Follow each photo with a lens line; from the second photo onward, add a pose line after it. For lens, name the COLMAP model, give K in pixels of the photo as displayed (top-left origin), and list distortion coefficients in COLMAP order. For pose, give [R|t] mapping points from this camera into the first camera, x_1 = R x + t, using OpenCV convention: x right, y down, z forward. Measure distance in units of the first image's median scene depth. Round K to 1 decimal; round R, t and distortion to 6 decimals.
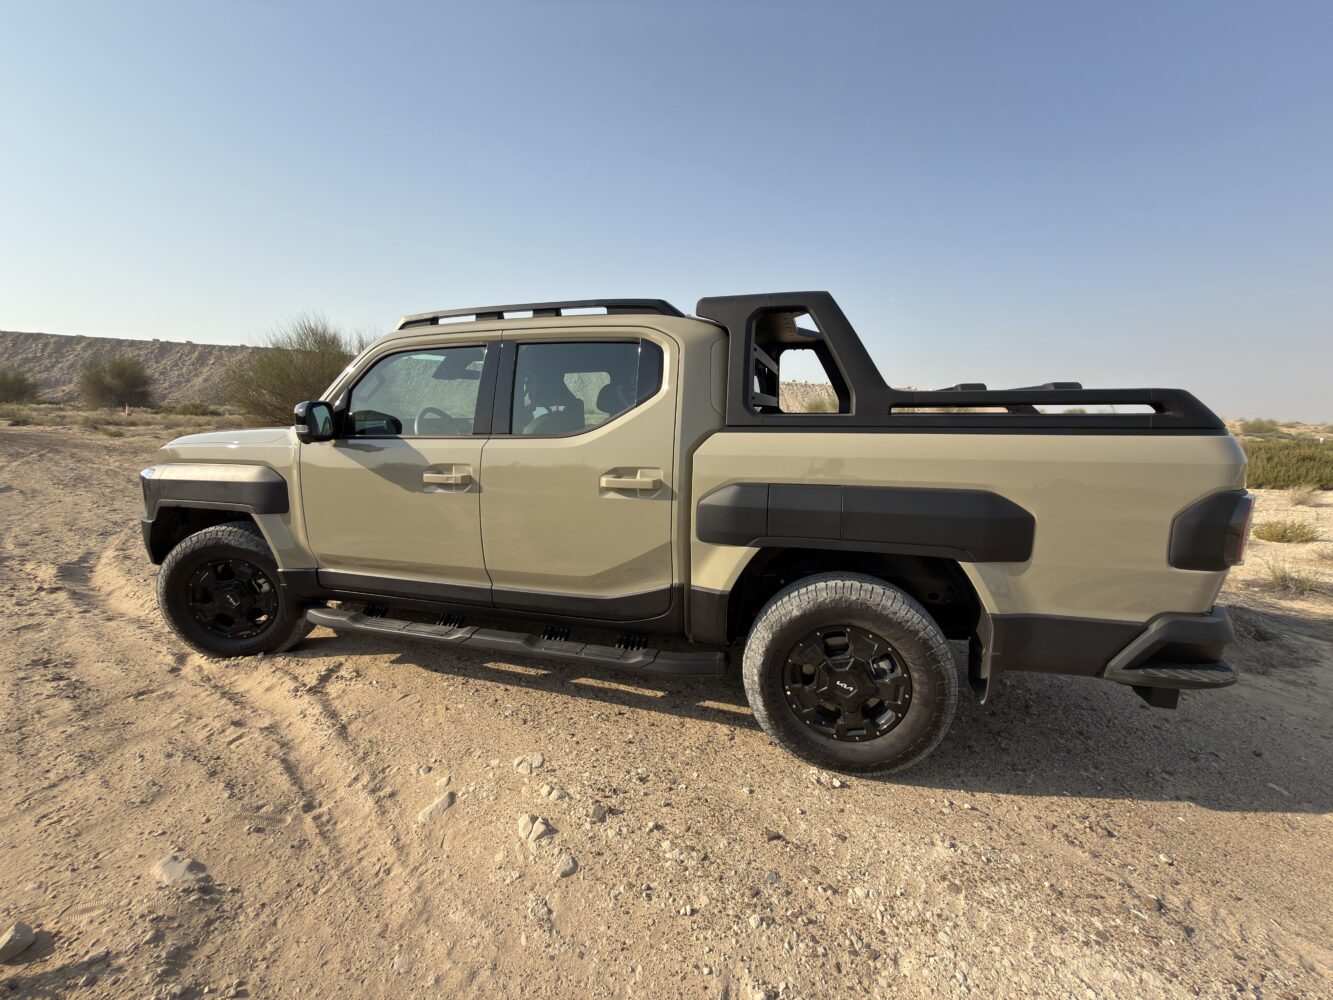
lens RADIAL K [[534.3, 0, 667.7], [0, 534.3, 496.8], [0, 0, 1]] dist [0.002572, 0.000519]
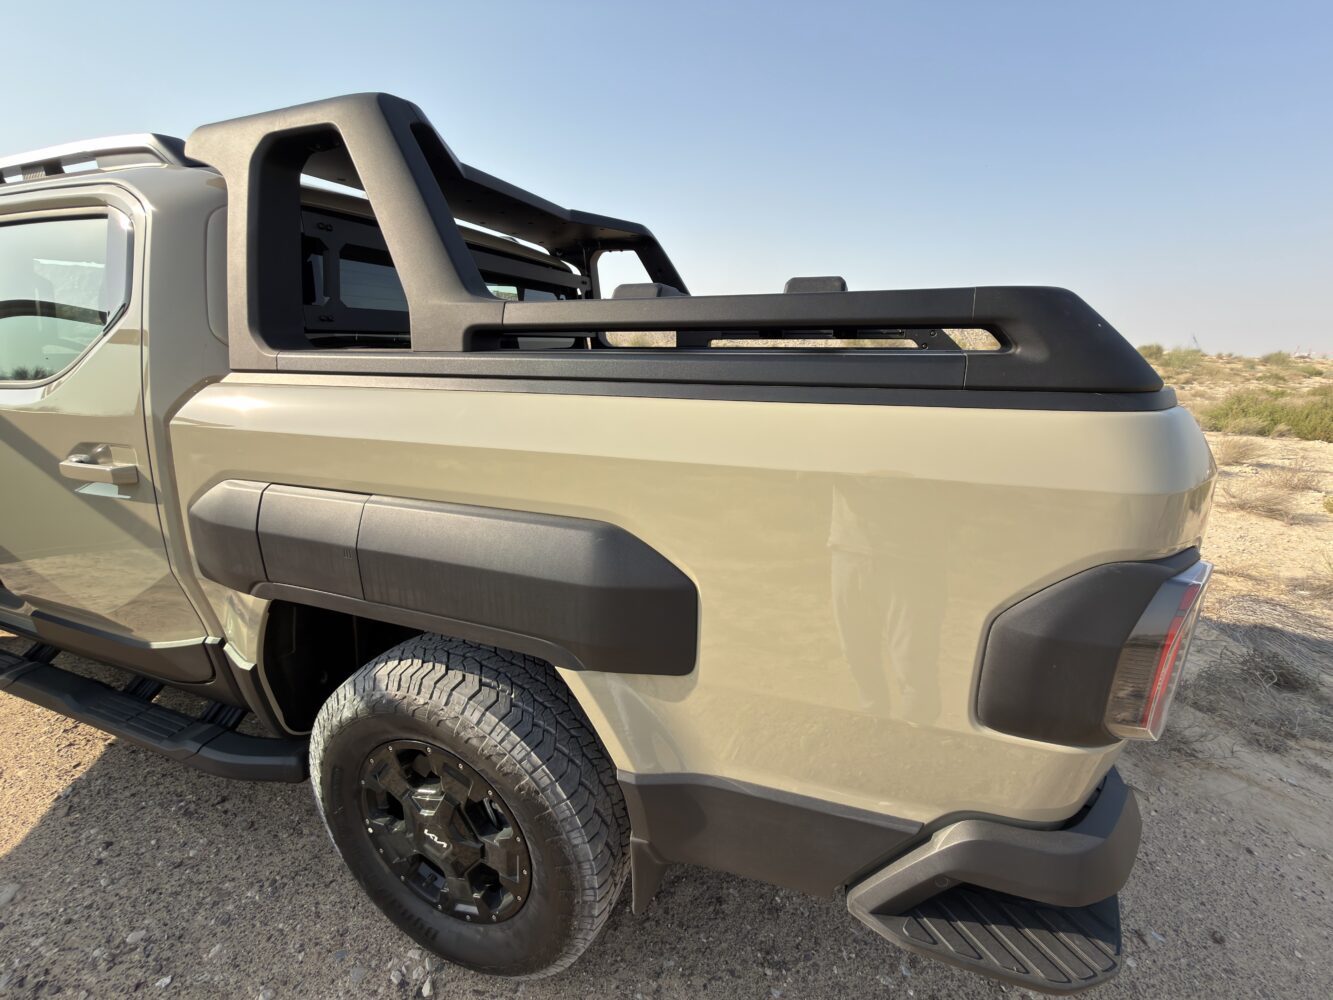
lens RADIAL K [[534.3, 0, 663.2], [0, 534.3, 500.2], [0, 0, 1]] dist [0.002572, 0.000519]
pose [[0.997181, 0.023089, -0.071396, 0.593840], [-0.014175, 0.992315, 0.122923, -0.076285], [0.073685, -0.121564, 0.989845, 0.486819]]
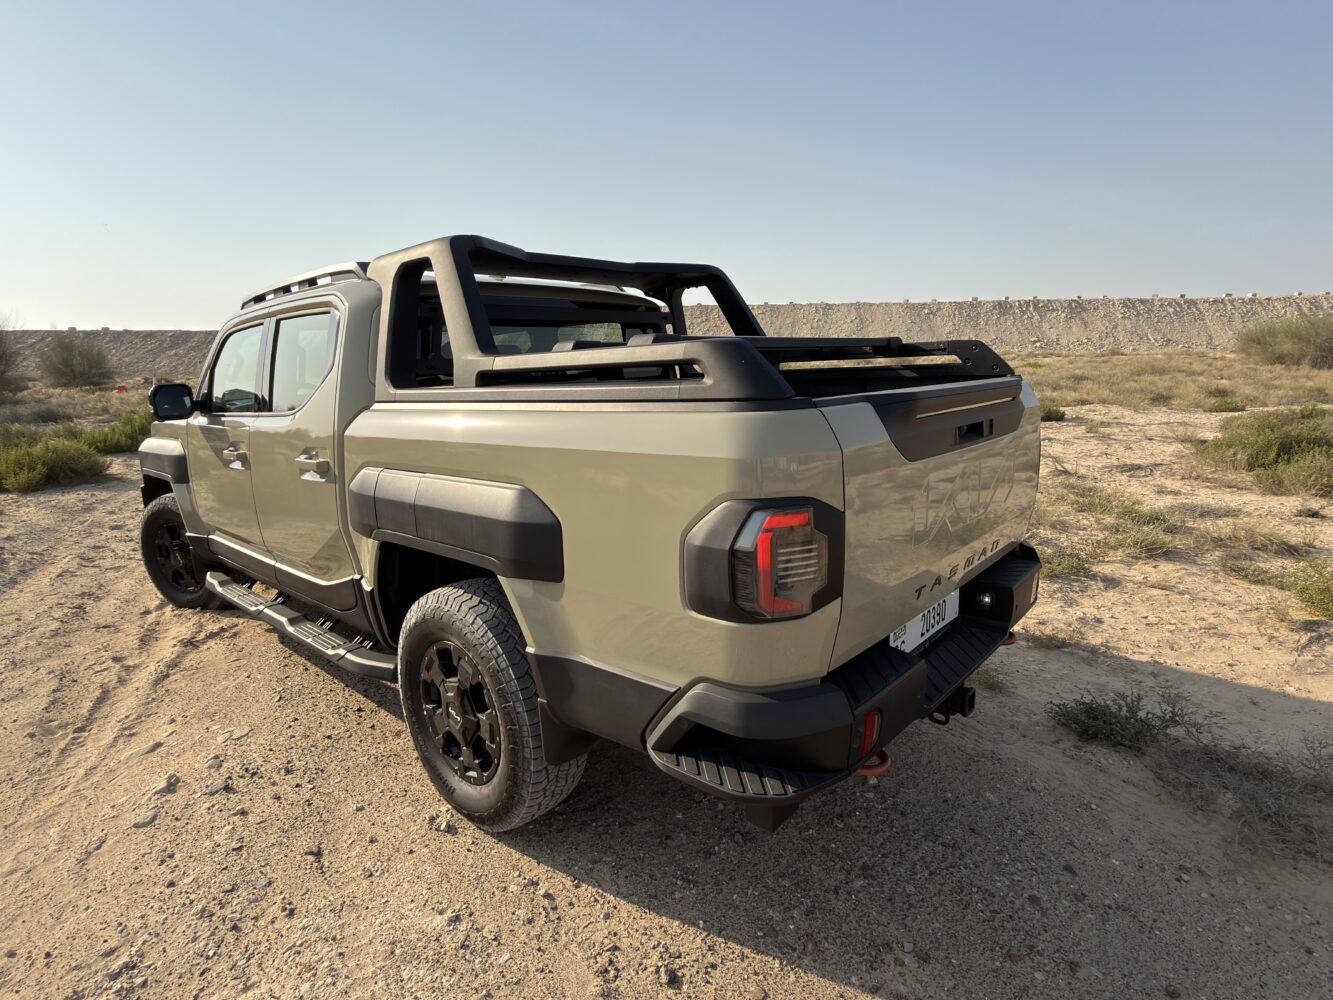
lens RADIAL K [[700.5, 0, 662.0], [0, 700.5, 505.0], [0, 0, 1]] dist [0.006381, -0.001003]
pose [[0.894396, 0.048769, -0.444610, 1.068174], [-0.030617, 0.998382, 0.047923, -0.032755], [0.446227, -0.029250, 0.894441, 0.173679]]
